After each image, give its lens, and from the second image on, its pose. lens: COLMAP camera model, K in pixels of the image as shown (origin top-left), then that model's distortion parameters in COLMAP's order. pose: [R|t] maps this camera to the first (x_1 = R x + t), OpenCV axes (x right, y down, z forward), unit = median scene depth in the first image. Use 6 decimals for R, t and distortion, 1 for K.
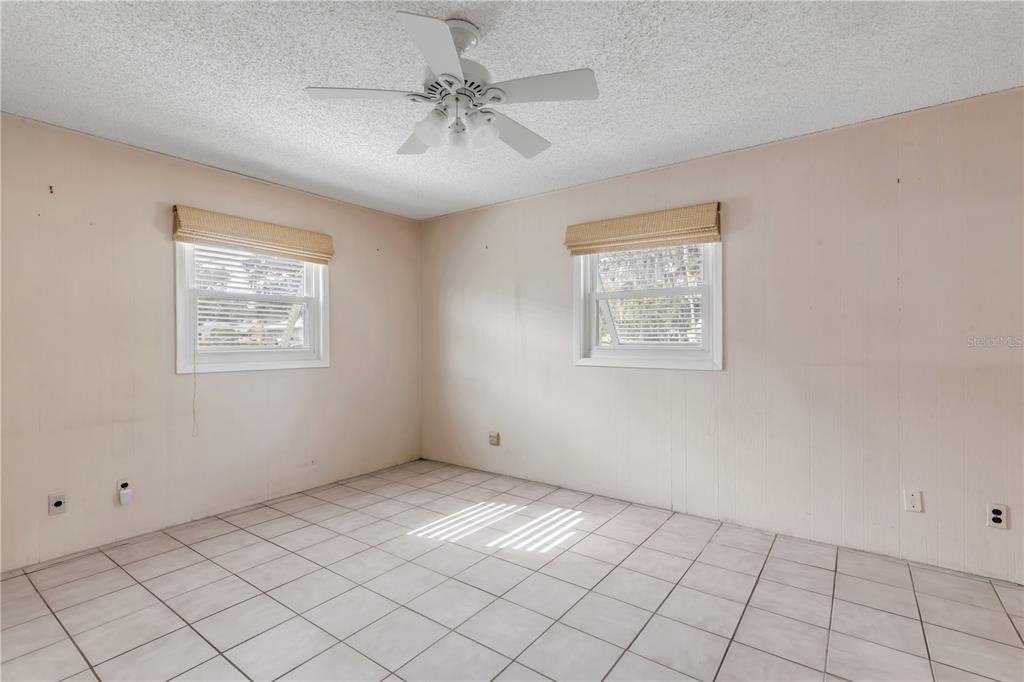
lens RADIAL K [[476.9, 0, 507.5], [0, 476.9, 342.4], [0, 0, 1]] dist [0.006224, 0.000625]
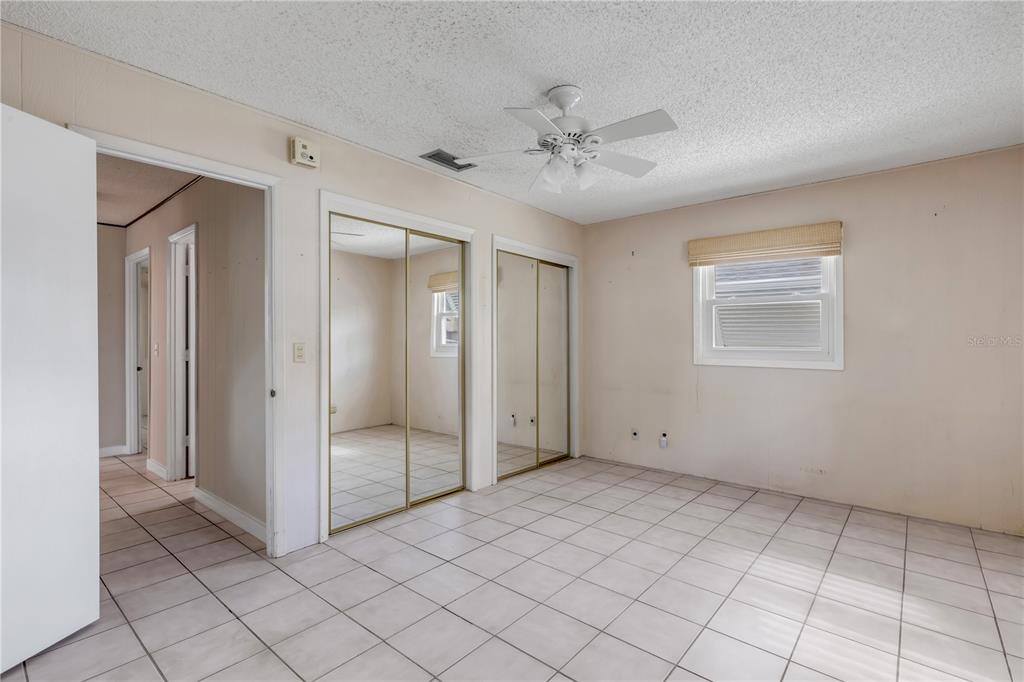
lens RADIAL K [[476.9, 0, 507.7], [0, 476.9, 338.8], [0, 0, 1]] dist [0.006224, 0.000625]
pose [[-0.072837, -0.001210, -0.997343, 0.644127], [-0.006837, 0.999976, -0.000714, -0.002121], [0.997320, 0.006767, -0.072843, 0.525583]]
